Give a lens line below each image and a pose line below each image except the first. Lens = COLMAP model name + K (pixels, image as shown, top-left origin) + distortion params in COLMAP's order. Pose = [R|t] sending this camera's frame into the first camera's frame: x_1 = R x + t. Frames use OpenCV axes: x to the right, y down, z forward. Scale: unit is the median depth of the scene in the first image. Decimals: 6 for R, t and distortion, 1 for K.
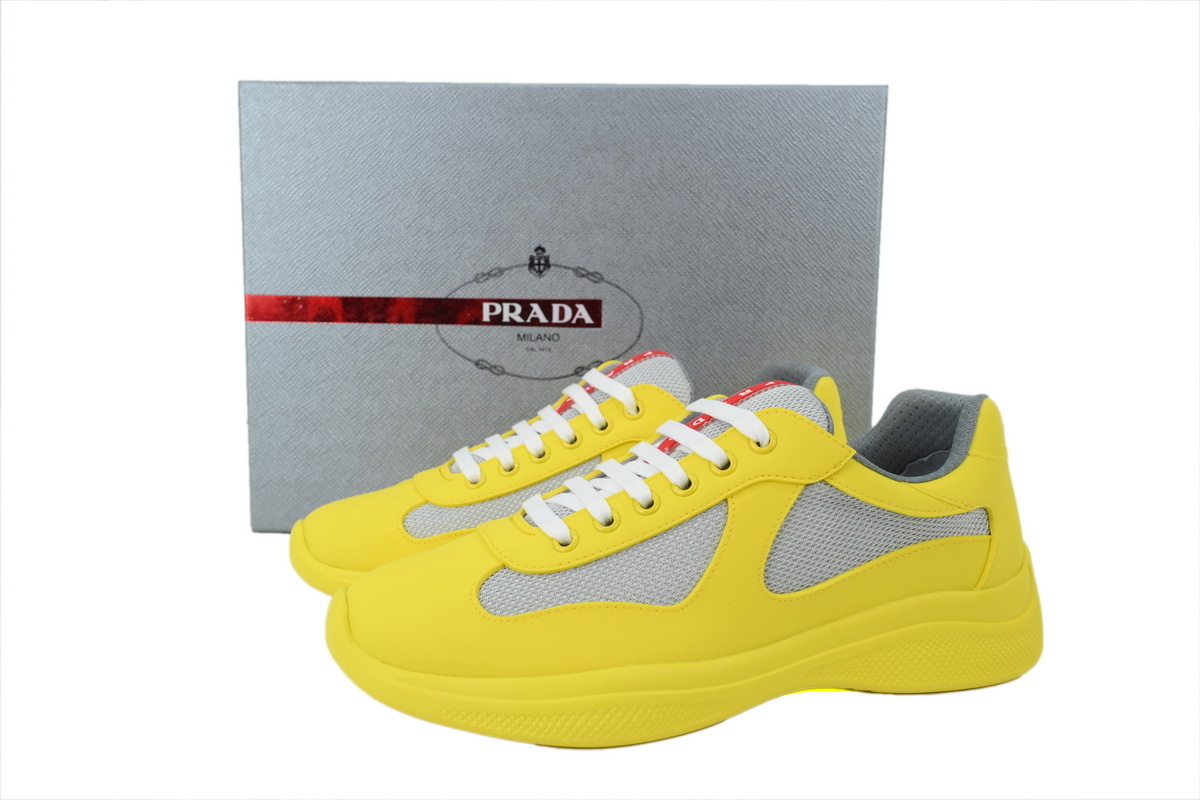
lens RADIAL K [[968.0, 0, 600.1], [0, 968.0, 401.2], [0, 0, 1]] dist [0.003492, -0.003214]
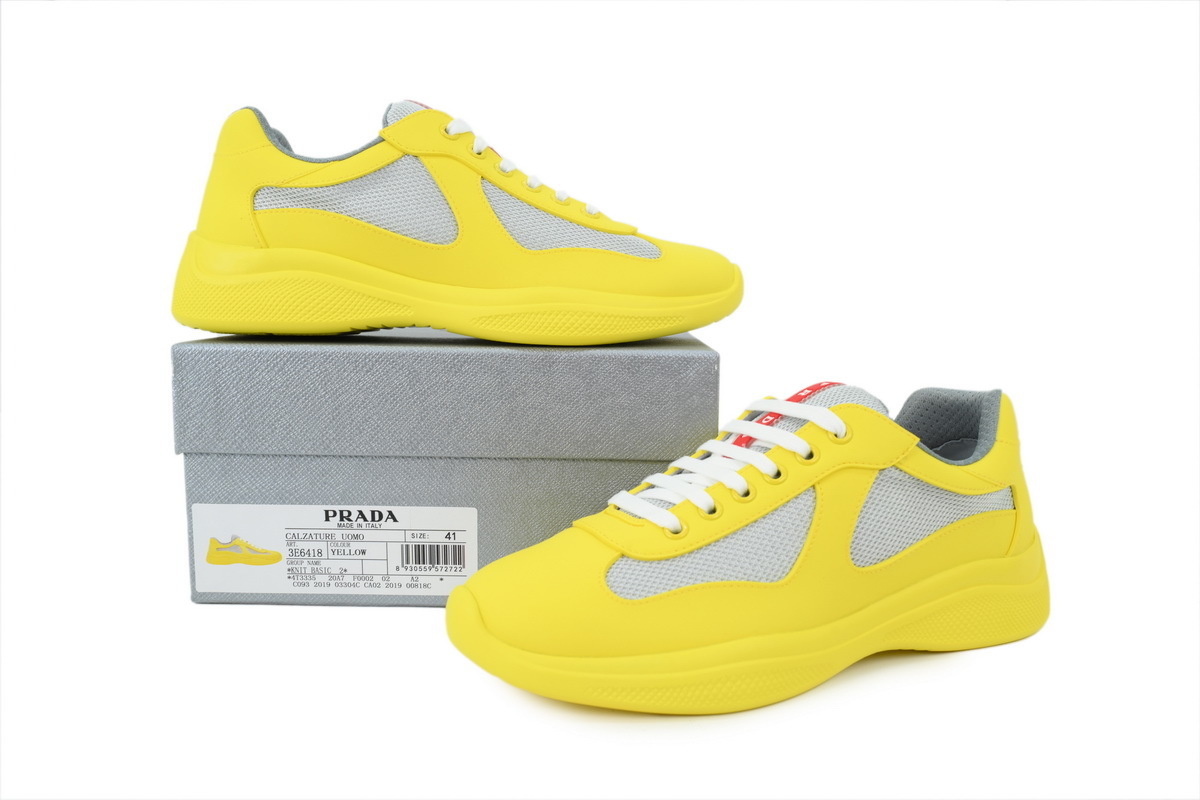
lens RADIAL K [[968.0, 0, 599.7], [0, 968.0, 398.4], [0, 0, 1]] dist [0.003492, -0.003214]
pose [[0.986104, -0.025512, 0.164158, -0.296909], [0.029693, 0.999293, -0.023065, 0.018630], [-0.163453, 0.027619, 0.986164, -0.071464]]
